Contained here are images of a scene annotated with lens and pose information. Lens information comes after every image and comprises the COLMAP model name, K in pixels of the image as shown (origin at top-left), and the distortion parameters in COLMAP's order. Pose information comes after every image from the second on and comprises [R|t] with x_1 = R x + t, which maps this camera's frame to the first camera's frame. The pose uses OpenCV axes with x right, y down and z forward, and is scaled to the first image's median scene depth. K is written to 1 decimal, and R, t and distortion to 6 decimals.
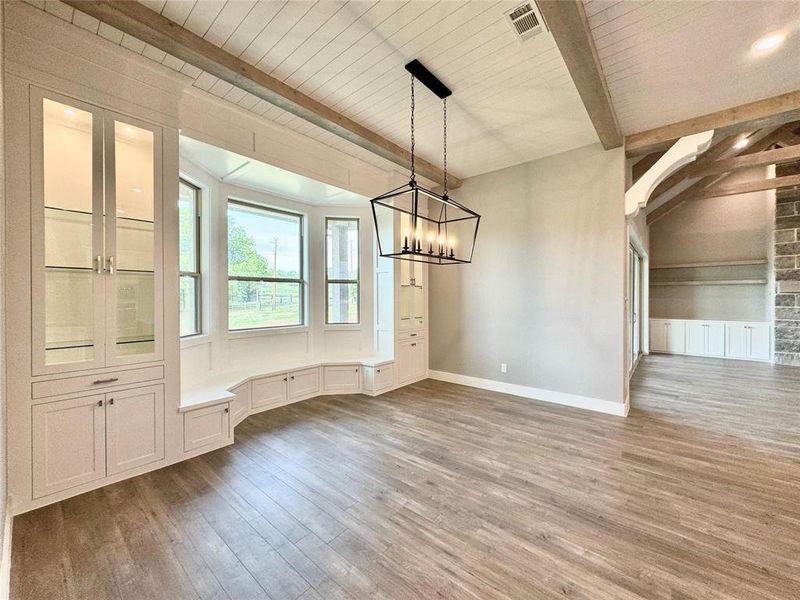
lens RADIAL K [[320.1, 0, 397.5], [0, 320.1, 300.5], [0, 0, 1]] dist [-0.005824, 0.001422]
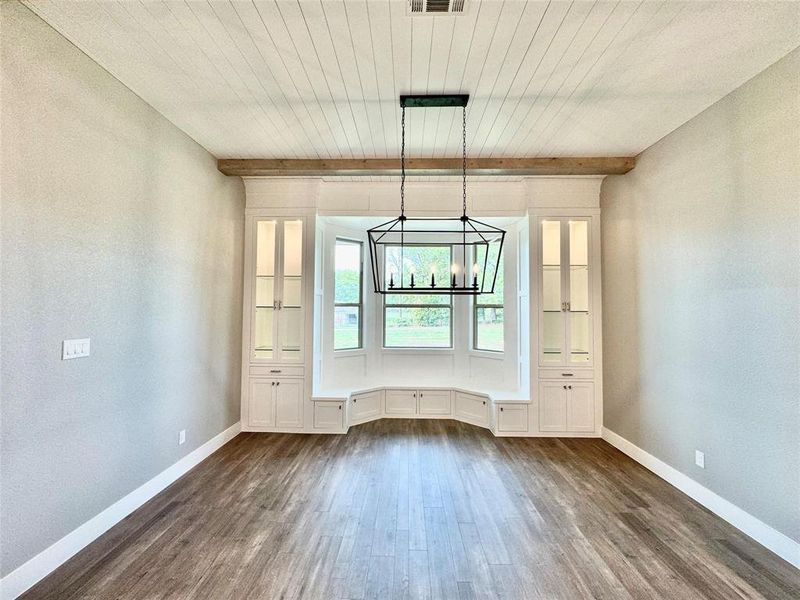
lens RADIAL K [[320.1, 0, 399.1], [0, 320.1, 300.1], [0, 0, 1]] dist [-0.005824, 0.001422]
pose [[0.628393, -0.014074, -0.777769, 0.447759], [-0.016942, 0.999352, -0.031772, -0.046928], [0.777711, 0.033142, 0.627747, 0.214626]]
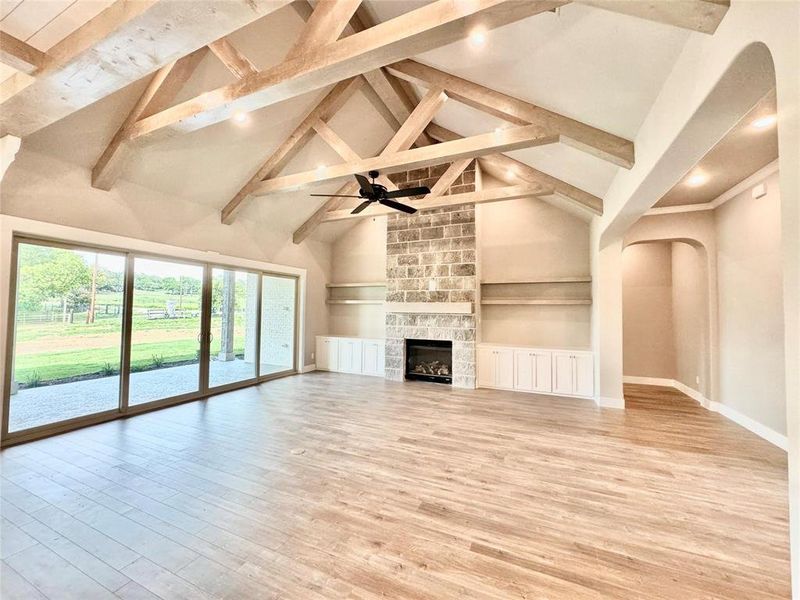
lens RADIAL K [[320.1, 0, 398.9], [0, 320.1, 298.6], [0, 0, 1]] dist [-0.005824, 0.001422]
pose [[0.959953, 0.025321, 0.279014, 1.309435], [-0.012138, 0.998731, -0.048878, -0.027746], [-0.279897, 0.043534, 0.959042, -0.078366]]
